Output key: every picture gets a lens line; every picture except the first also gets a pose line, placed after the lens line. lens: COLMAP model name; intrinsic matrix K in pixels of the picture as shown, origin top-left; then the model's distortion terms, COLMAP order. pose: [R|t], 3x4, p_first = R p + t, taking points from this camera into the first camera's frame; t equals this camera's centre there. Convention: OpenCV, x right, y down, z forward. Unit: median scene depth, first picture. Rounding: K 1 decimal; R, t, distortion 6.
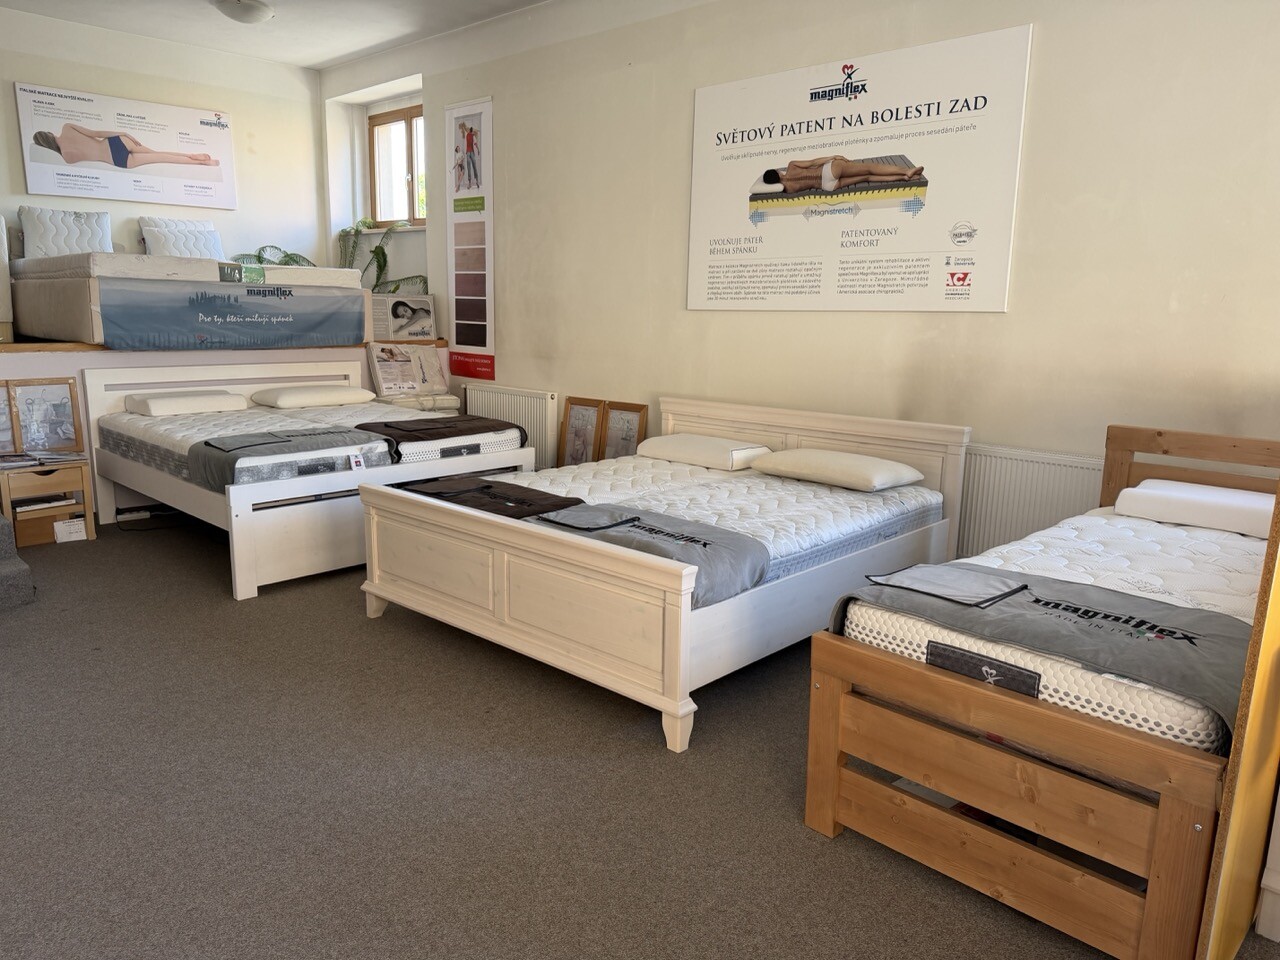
lens RADIAL K [[894.8, 0, 640.0], [0, 894.8, 480.0], [0, 0, 1]] dist [0.099217, -0.114121]
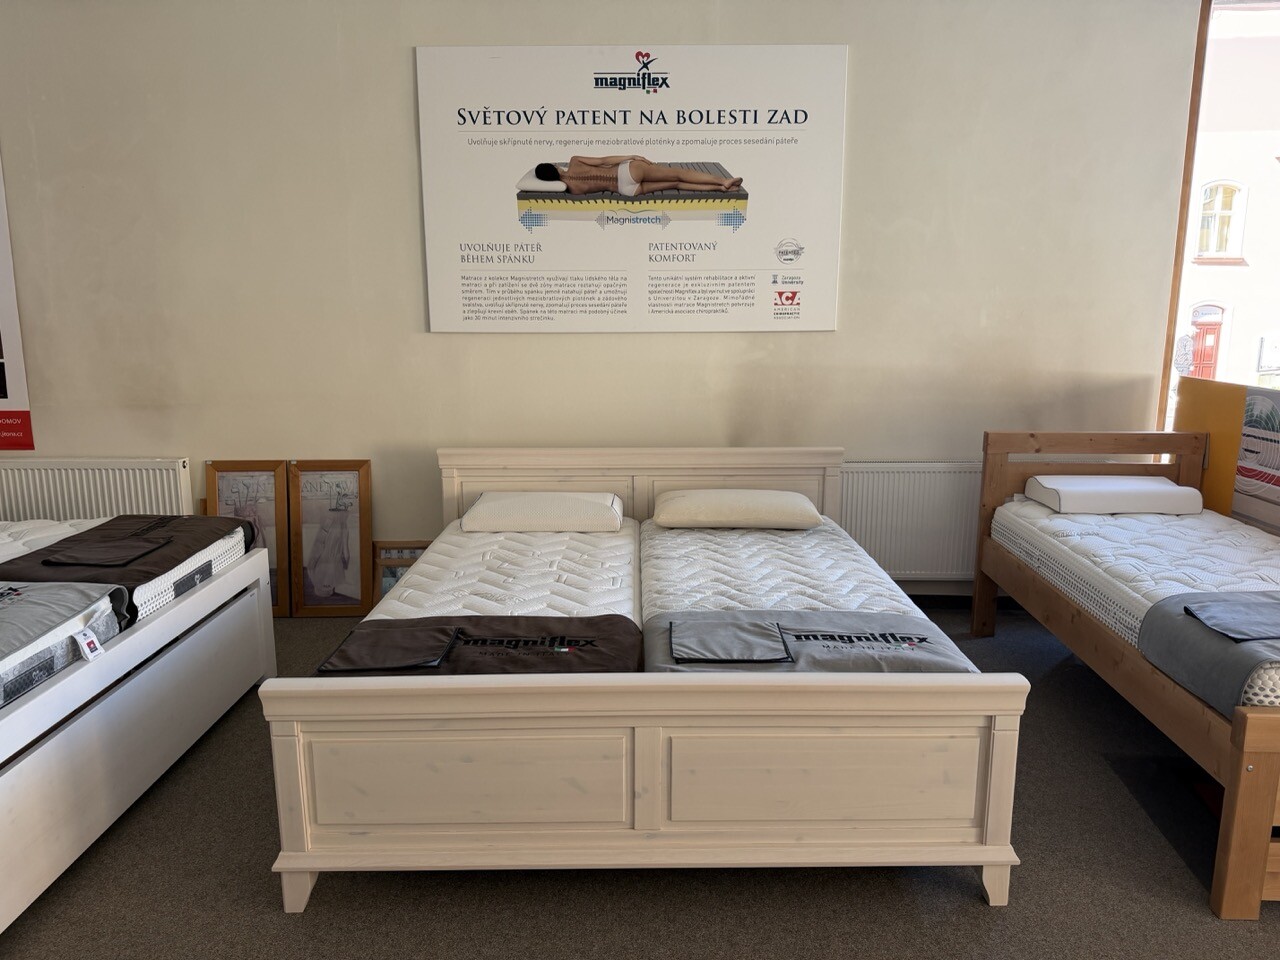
lens RADIAL K [[904.2, 0, 640.0], [0, 904.2, 480.0], [0, 0, 1]] dist [0.188369, -0.308123]
pose [[0.742726, -0.146079, 0.653467, -0.397918], [0.141924, 0.988083, 0.059571, -0.098301], [-0.654382, 0.048498, 0.754608, 0.333620]]
